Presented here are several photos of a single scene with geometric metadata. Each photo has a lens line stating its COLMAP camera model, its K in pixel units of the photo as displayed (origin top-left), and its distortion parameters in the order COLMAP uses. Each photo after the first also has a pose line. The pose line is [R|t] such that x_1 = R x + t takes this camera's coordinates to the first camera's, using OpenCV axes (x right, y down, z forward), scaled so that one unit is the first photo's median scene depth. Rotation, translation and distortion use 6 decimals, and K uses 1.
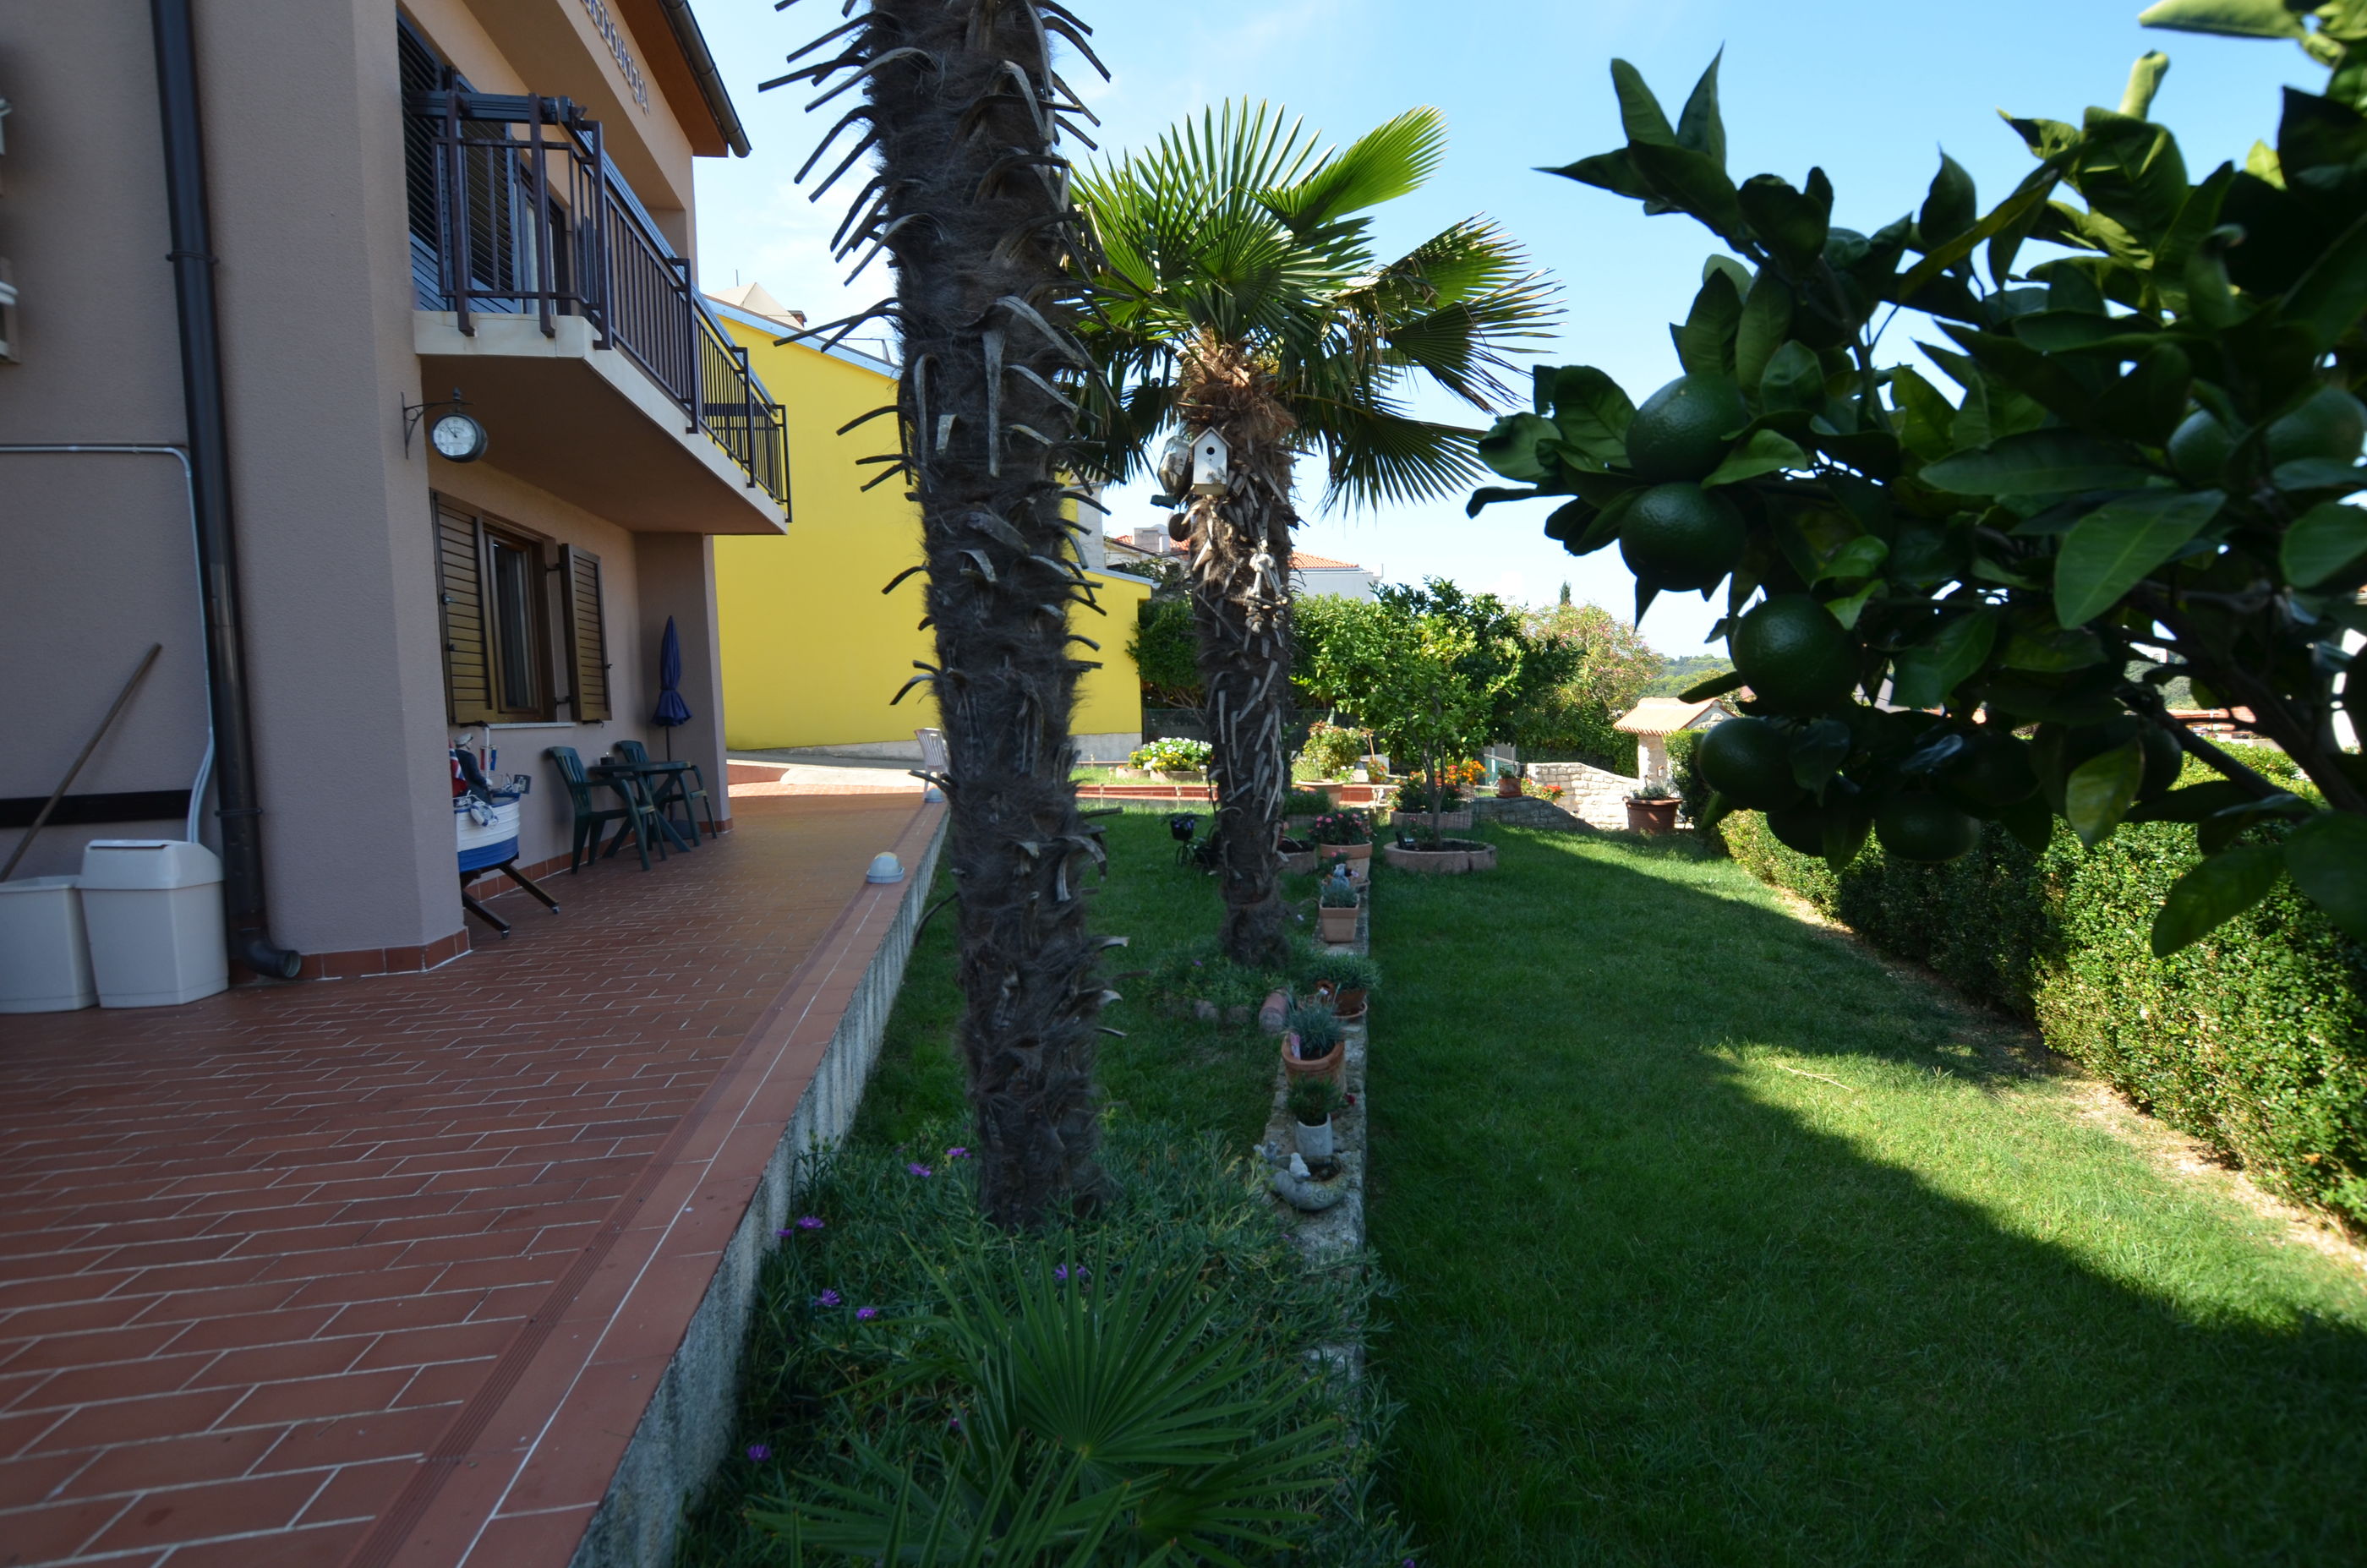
lens RADIAL K [[1061.1, 0, 1183.5], [0, 1061.1, 784.0], [0, 0, 1]] dist [-0.030514, 0.000334]
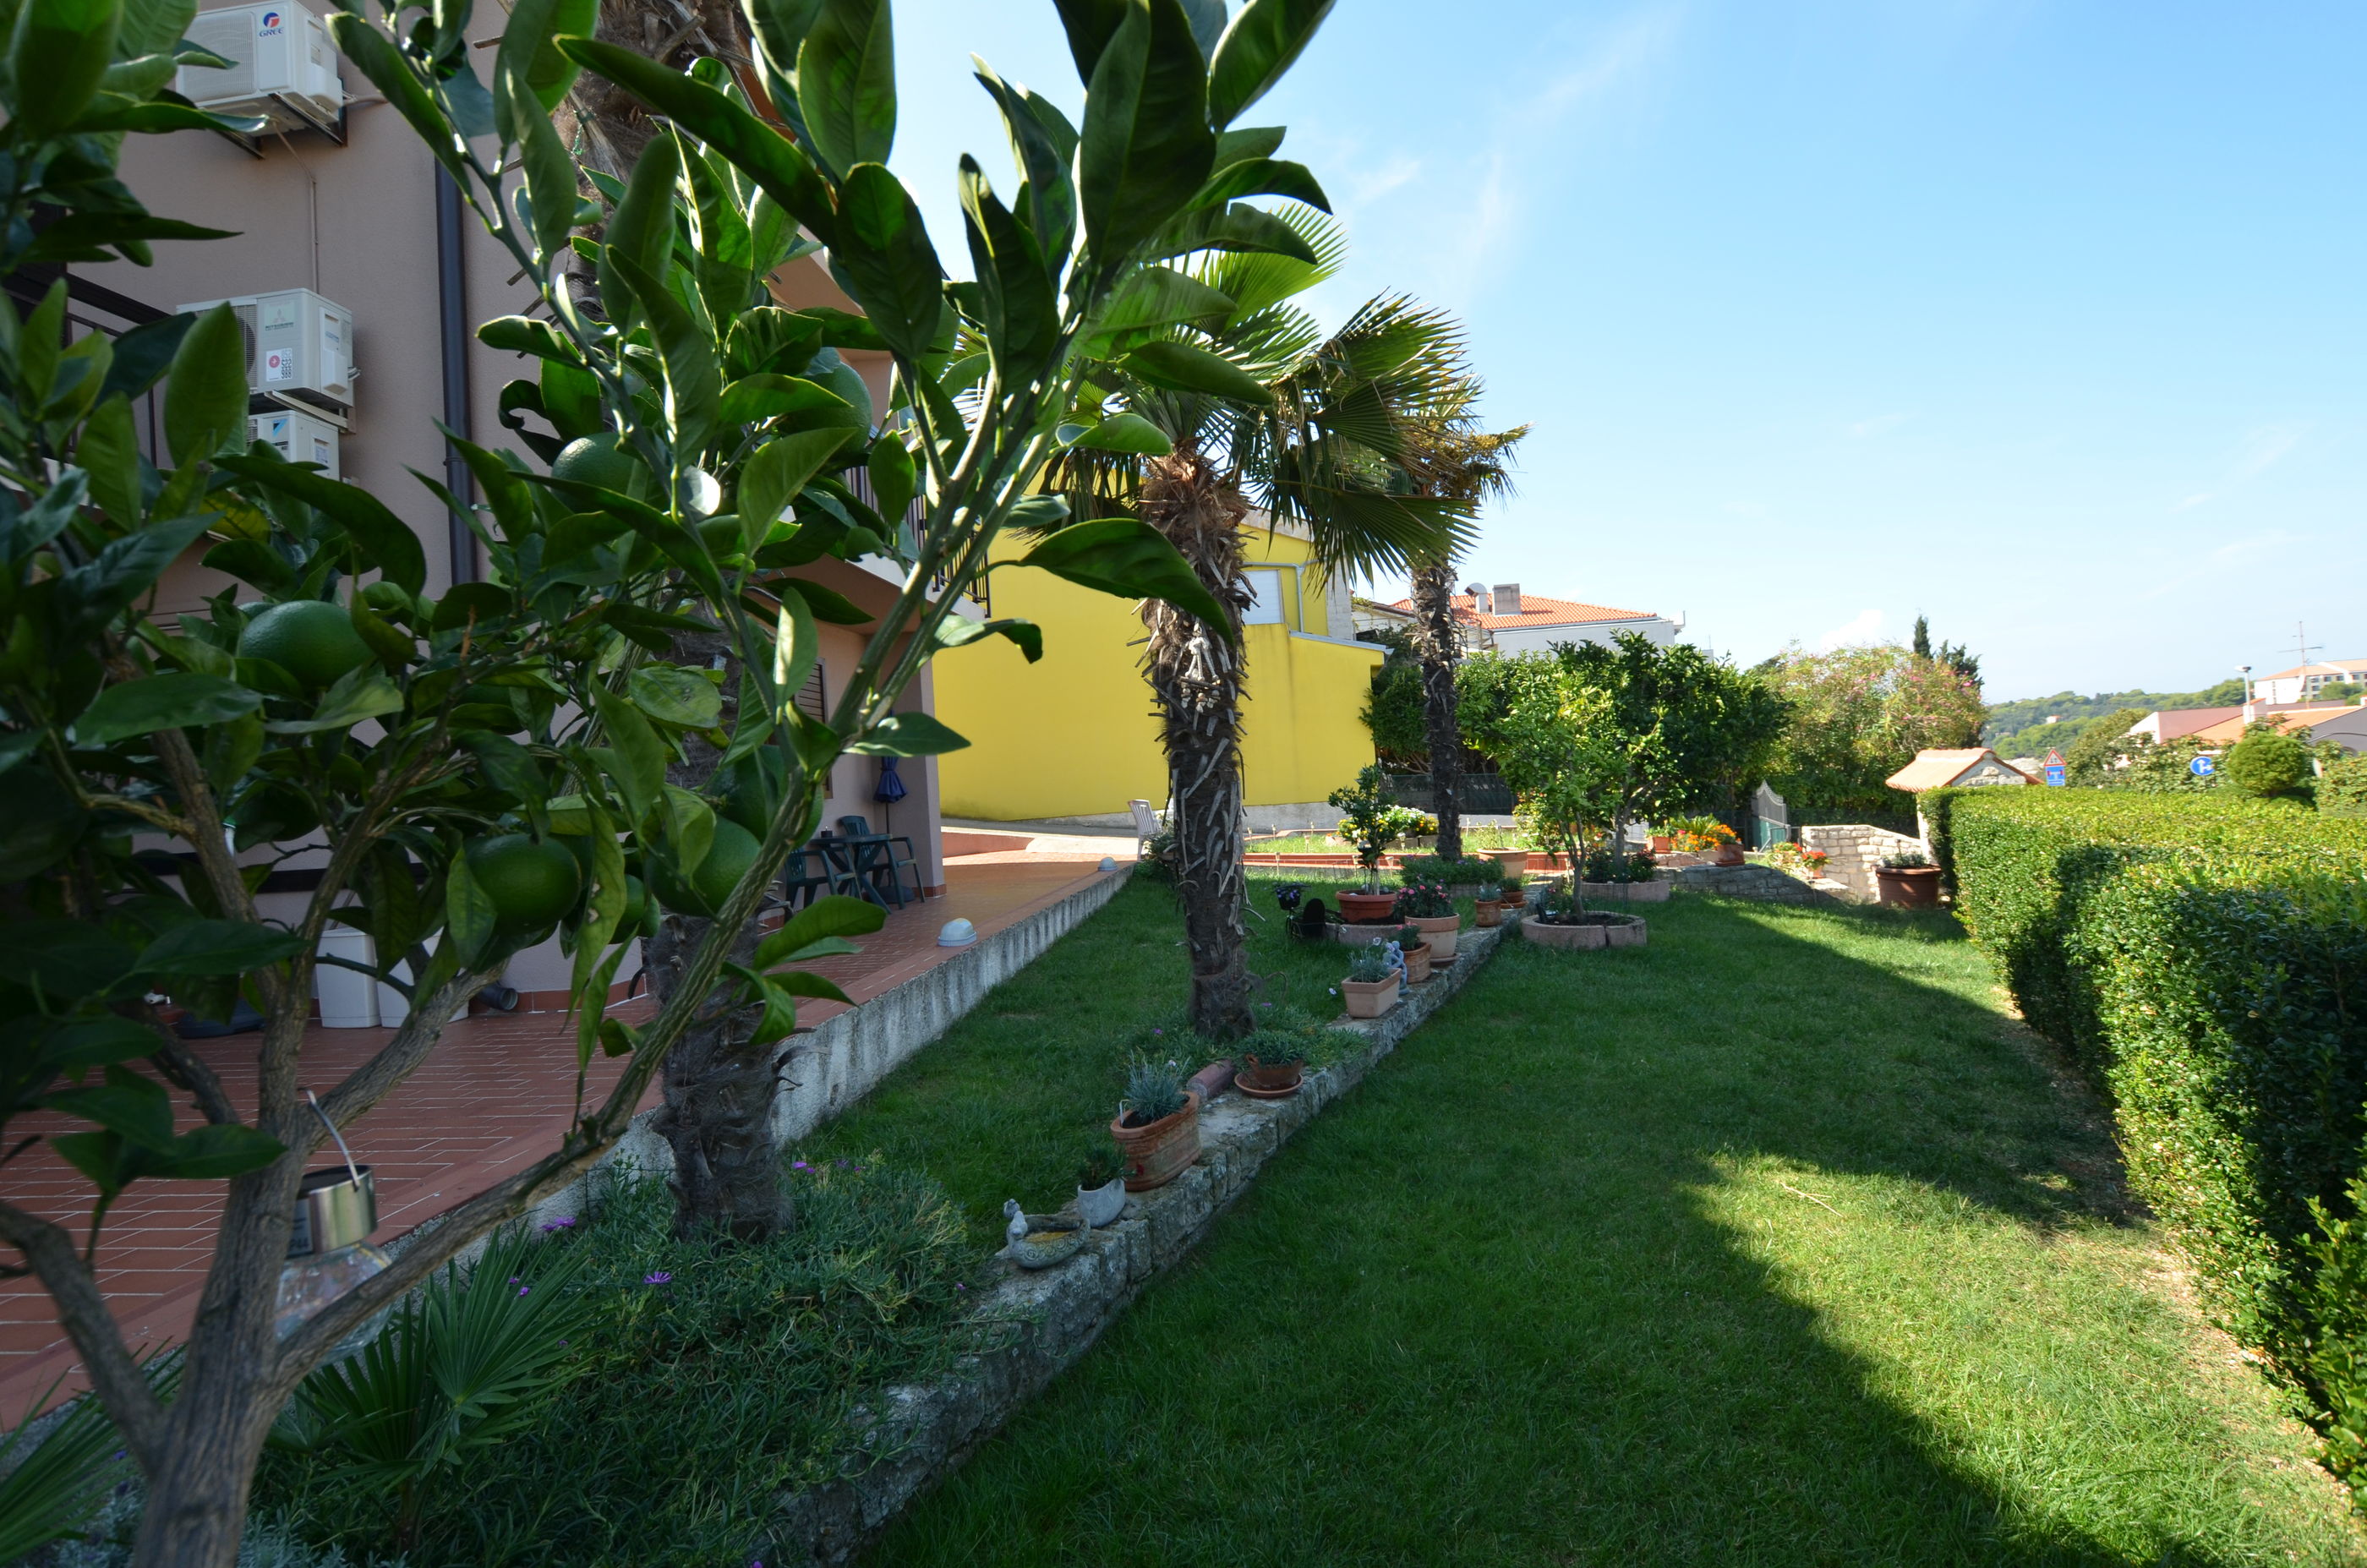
lens RADIAL K [[1061.1, 0, 1183.5], [0, 1061.1, 784.0], [0, 0, 1]] dist [-0.030514, 0.000334]
pose [[0.956371, -0.021112, -0.291390, 0.322356], [0.003164, 0.998076, -0.061927, -0.007433], [0.292136, 0.058304, 0.954598, 0.005833]]
